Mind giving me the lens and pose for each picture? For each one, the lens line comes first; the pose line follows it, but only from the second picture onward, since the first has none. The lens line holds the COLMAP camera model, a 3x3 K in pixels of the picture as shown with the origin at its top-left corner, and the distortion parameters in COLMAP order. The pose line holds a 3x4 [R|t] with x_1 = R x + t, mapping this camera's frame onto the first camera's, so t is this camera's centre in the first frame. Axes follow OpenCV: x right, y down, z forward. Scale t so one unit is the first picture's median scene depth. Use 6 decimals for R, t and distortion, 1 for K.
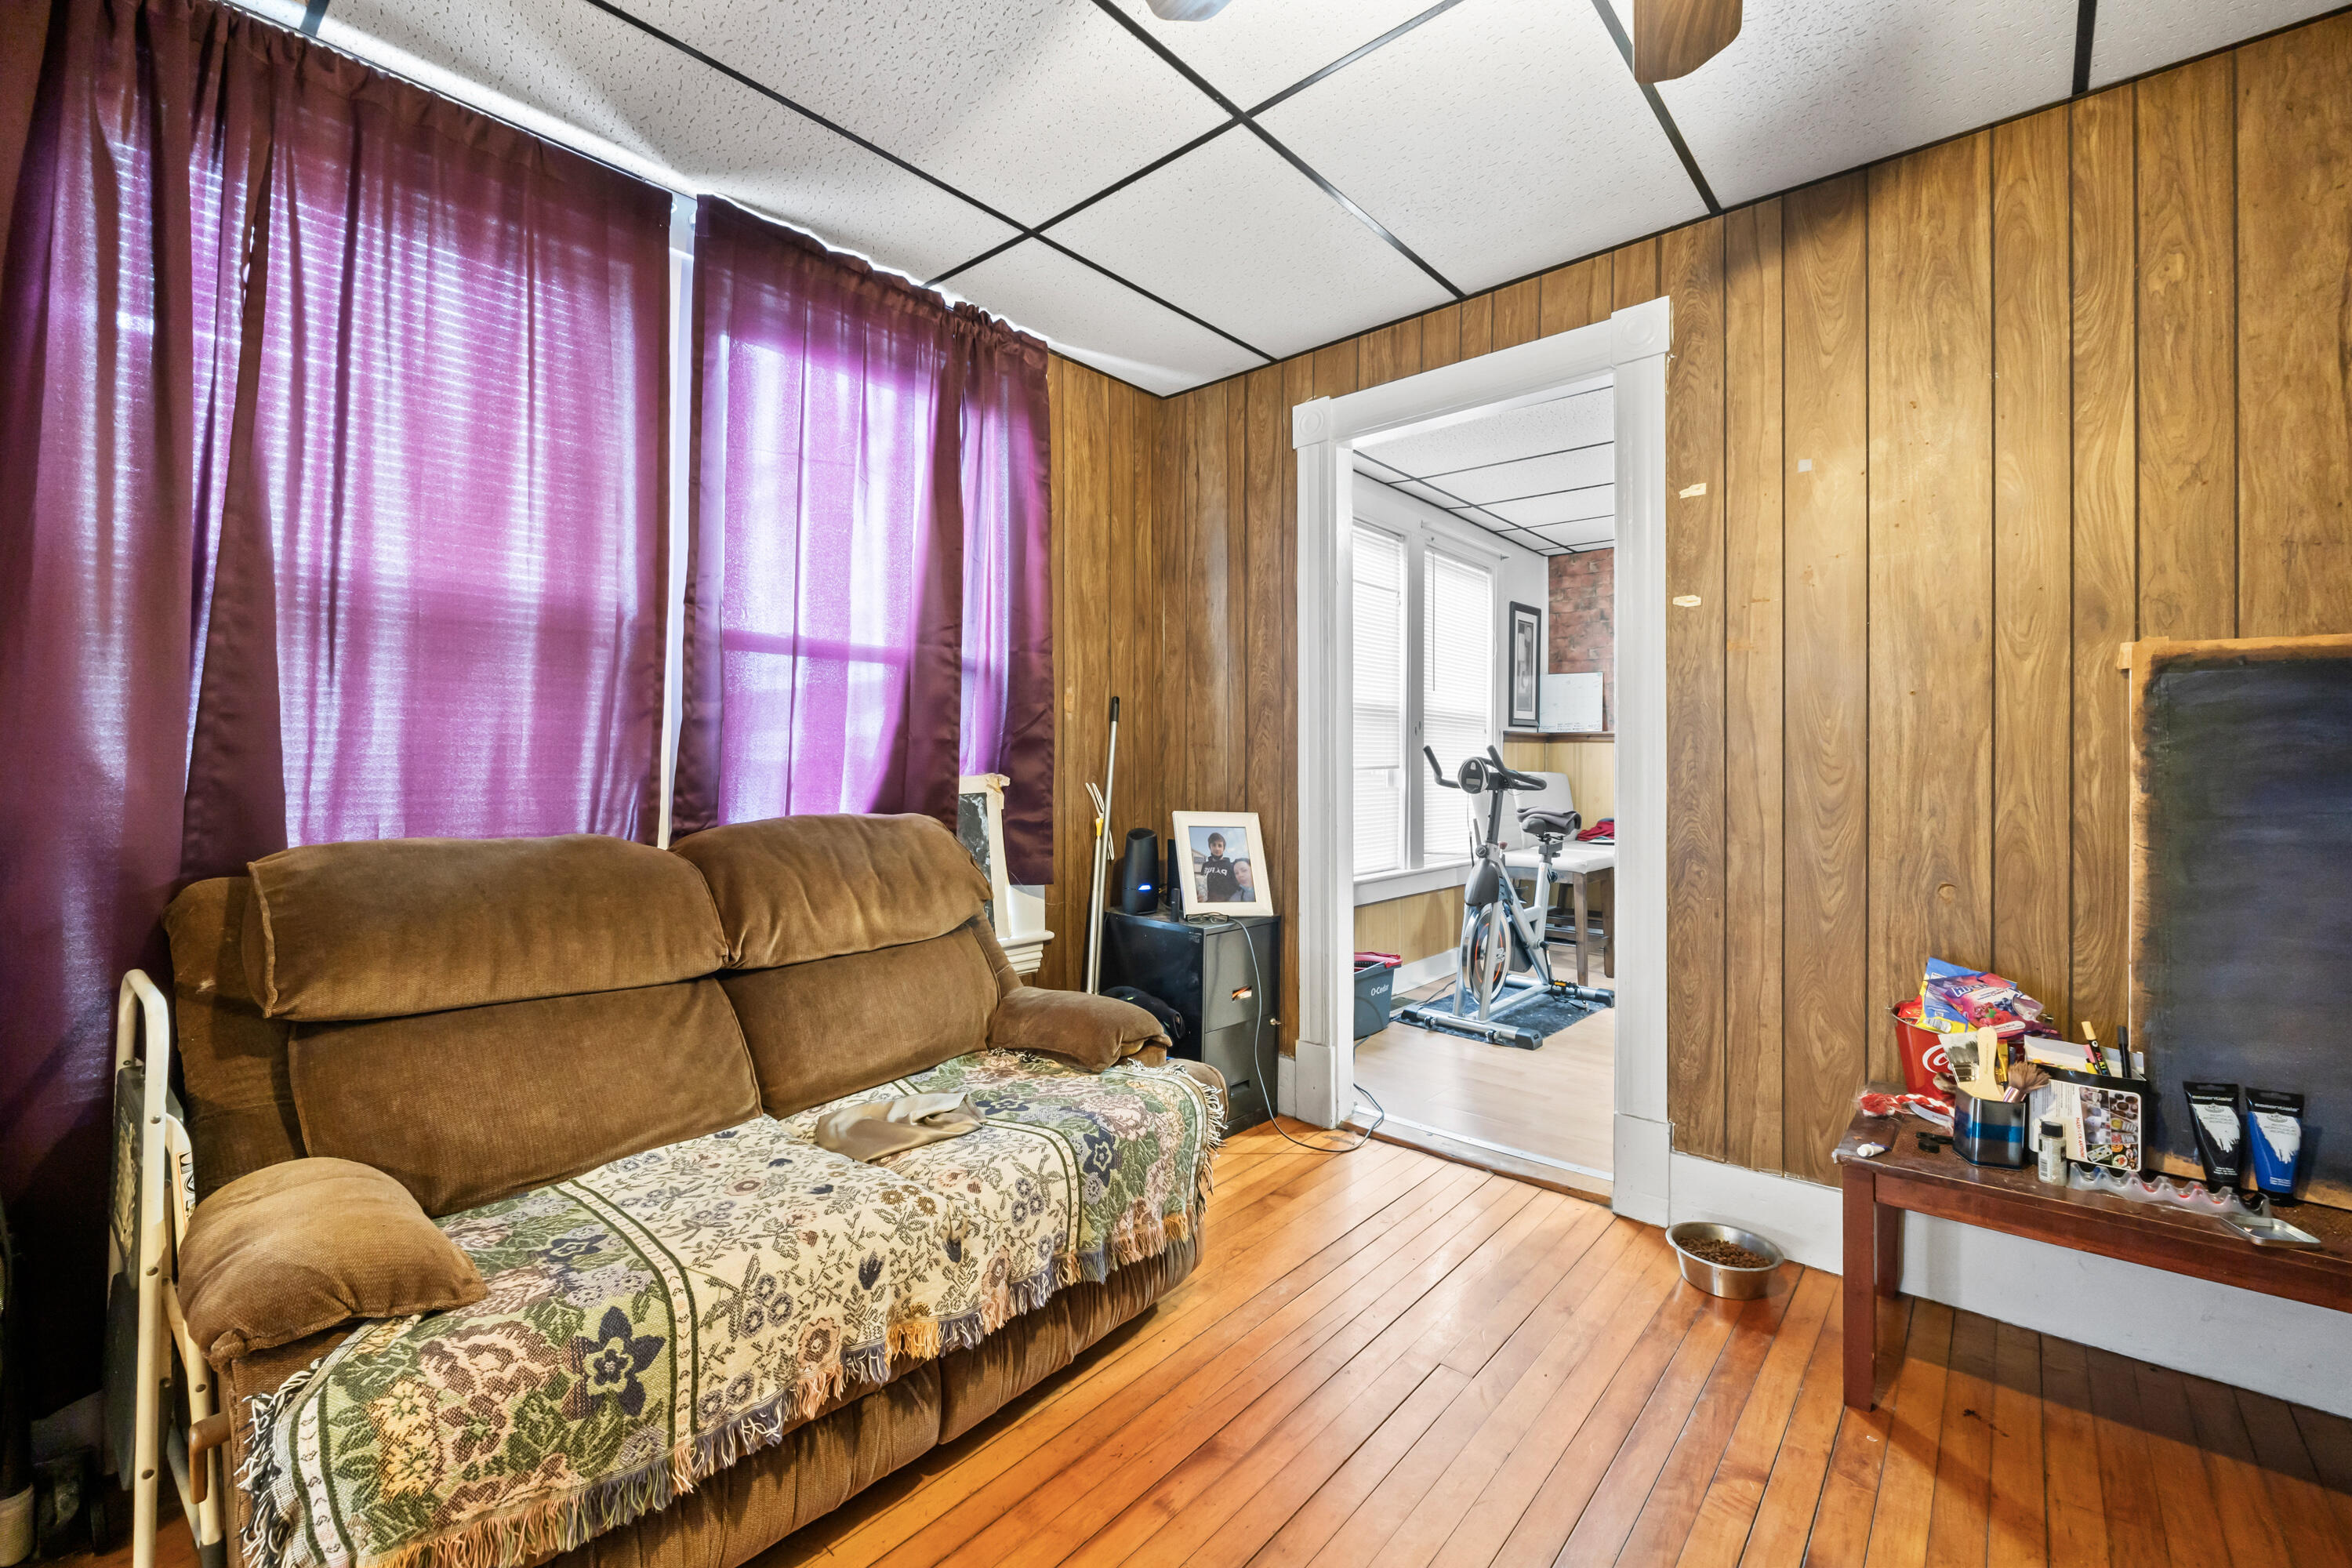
lens RADIAL K [[936.9, 0, 1174.3], [0, 936.9, 763.5], [0, 0, 1]] dist [-0.000841, -0.000011]
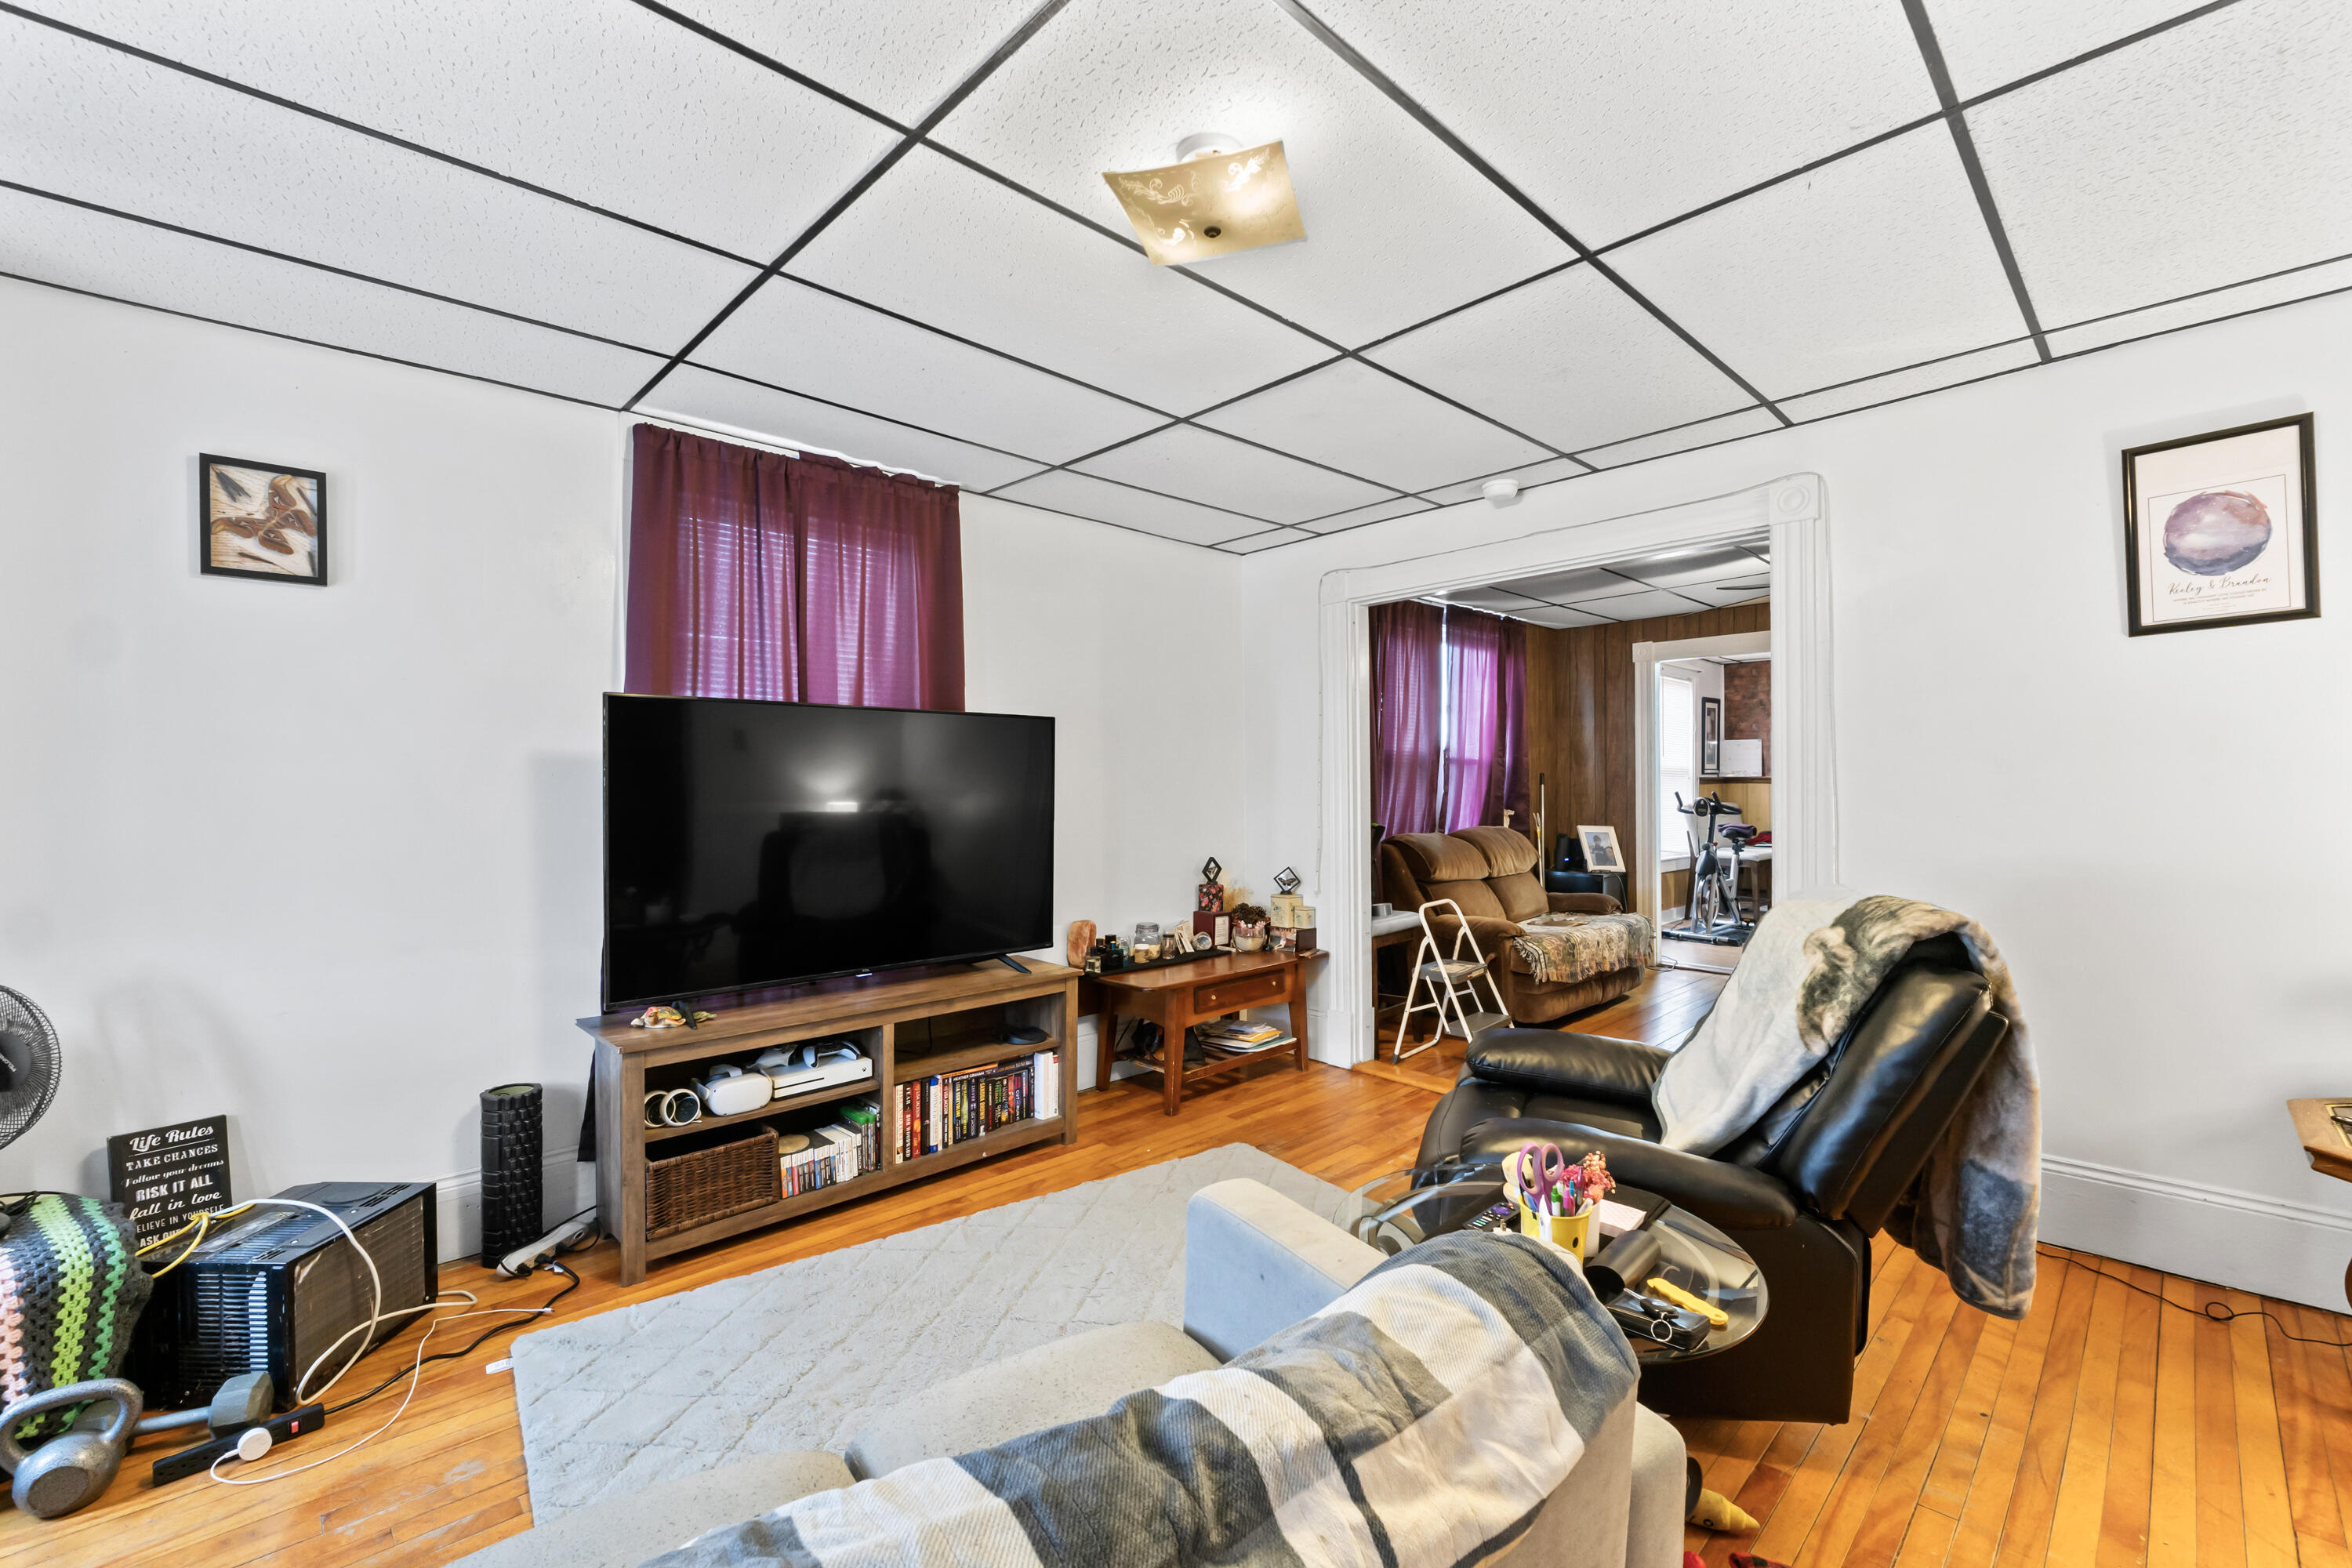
lens RADIAL K [[997.9, 0, 1176.5], [0, 997.9, 789.9], [0, 0, 1]] dist [-0.006163, -0.000395]
pose [[0.997531, -0.011838, -0.069223, -0.714737], [0.012005, 0.999926, 0.001997, -0.045559], [0.069194, -0.002823, 0.997599, -1.292022]]
